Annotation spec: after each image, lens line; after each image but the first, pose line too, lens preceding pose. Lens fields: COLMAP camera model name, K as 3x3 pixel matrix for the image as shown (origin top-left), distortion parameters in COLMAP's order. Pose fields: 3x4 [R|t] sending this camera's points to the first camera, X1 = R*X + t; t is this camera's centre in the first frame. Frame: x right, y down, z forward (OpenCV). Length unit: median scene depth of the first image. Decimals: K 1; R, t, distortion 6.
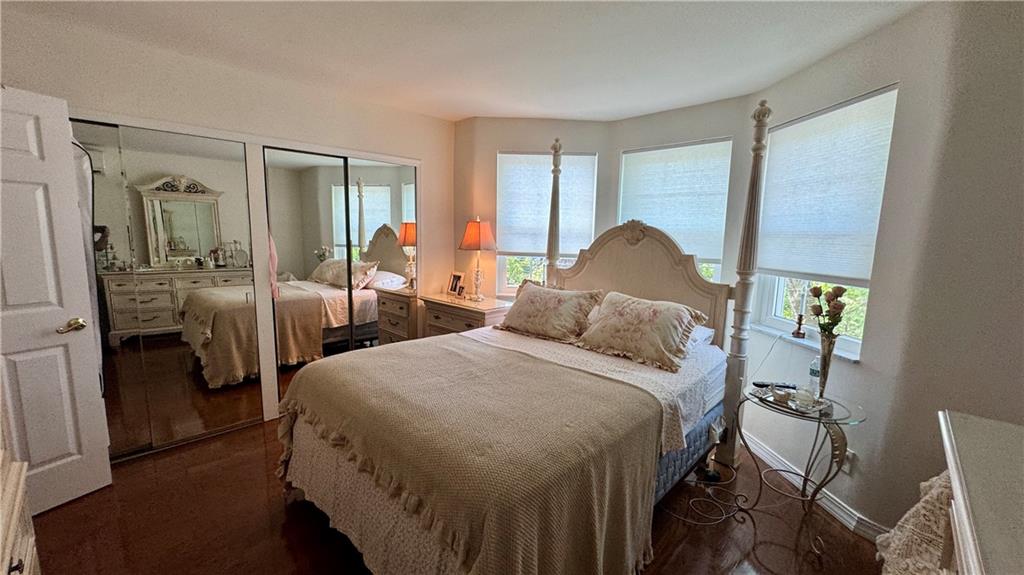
lens RADIAL K [[412.4, 0, 510.2], [0, 412.4, 290.0], [0, 0, 1]] dist [-0.000962, -0.000300]
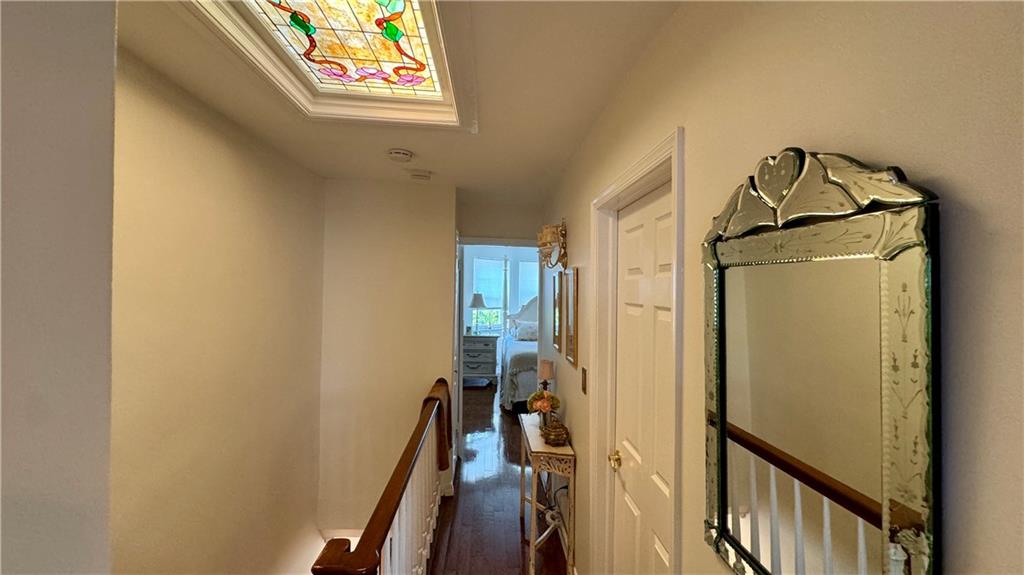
lens RADIAL K [[412.4, 0, 516.1], [0, 412.4, 284.6], [0, 0, 1]] dist [-0.000962, -0.000300]
pose [[0.658674, -0.001911, 0.752426, -1.810867], [0.103865, 0.990654, -0.088407, -0.014656], [-0.745225, 0.136382, 0.652717, -0.555785]]
